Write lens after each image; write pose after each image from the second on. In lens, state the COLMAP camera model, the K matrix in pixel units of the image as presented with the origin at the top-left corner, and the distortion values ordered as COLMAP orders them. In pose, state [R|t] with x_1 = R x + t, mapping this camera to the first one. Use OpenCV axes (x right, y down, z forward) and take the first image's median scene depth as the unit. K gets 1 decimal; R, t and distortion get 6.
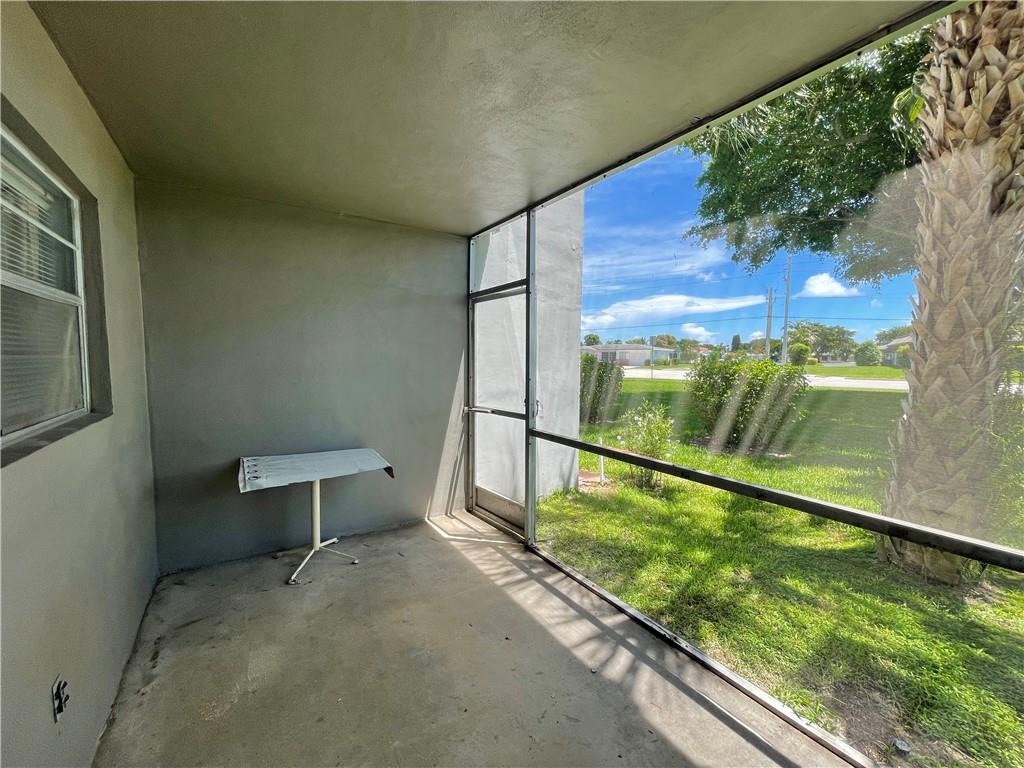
lens RADIAL K [[413.8, 0, 504.7], [0, 413.8, 383.6], [0, 0, 1]] dist [-0.001270, 0.000642]
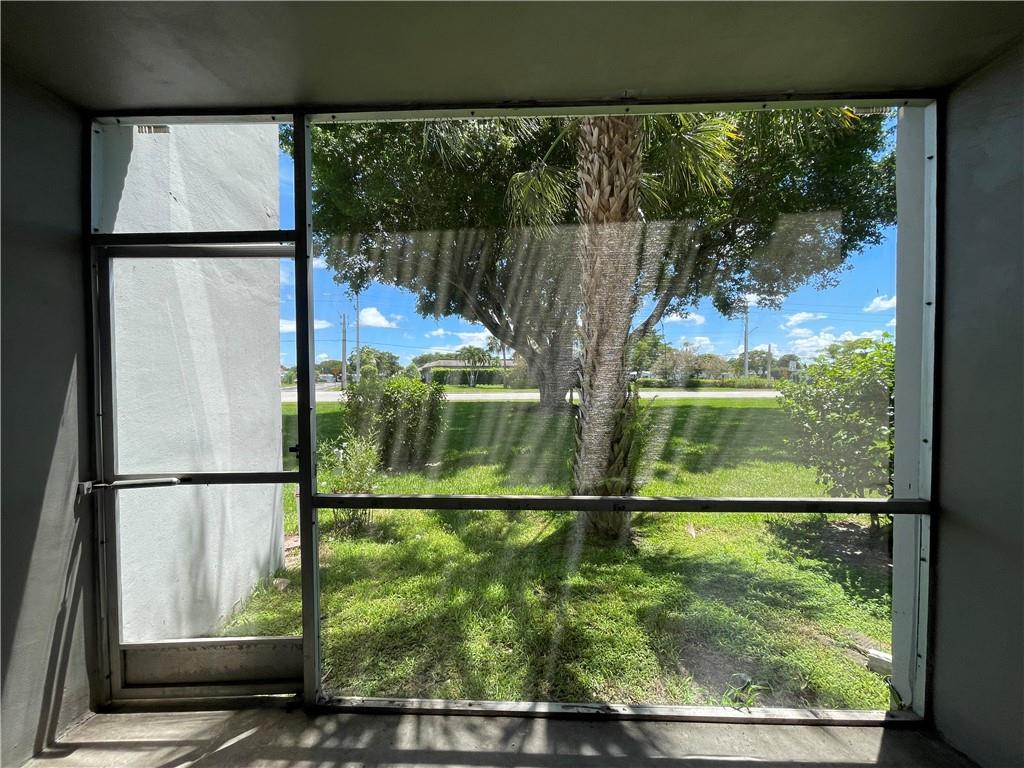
lens RADIAL K [[413.8, 0, 513.6], [0, 413.8, 385.6], [0, 0, 1]] dist [-0.001270, 0.000642]
pose [[0.574633, -0.025527, 0.818013, -0.207044], [0.061528, 0.998032, -0.012077, -0.015638], [-0.816095, 0.057271, 0.575073, 0.377789]]
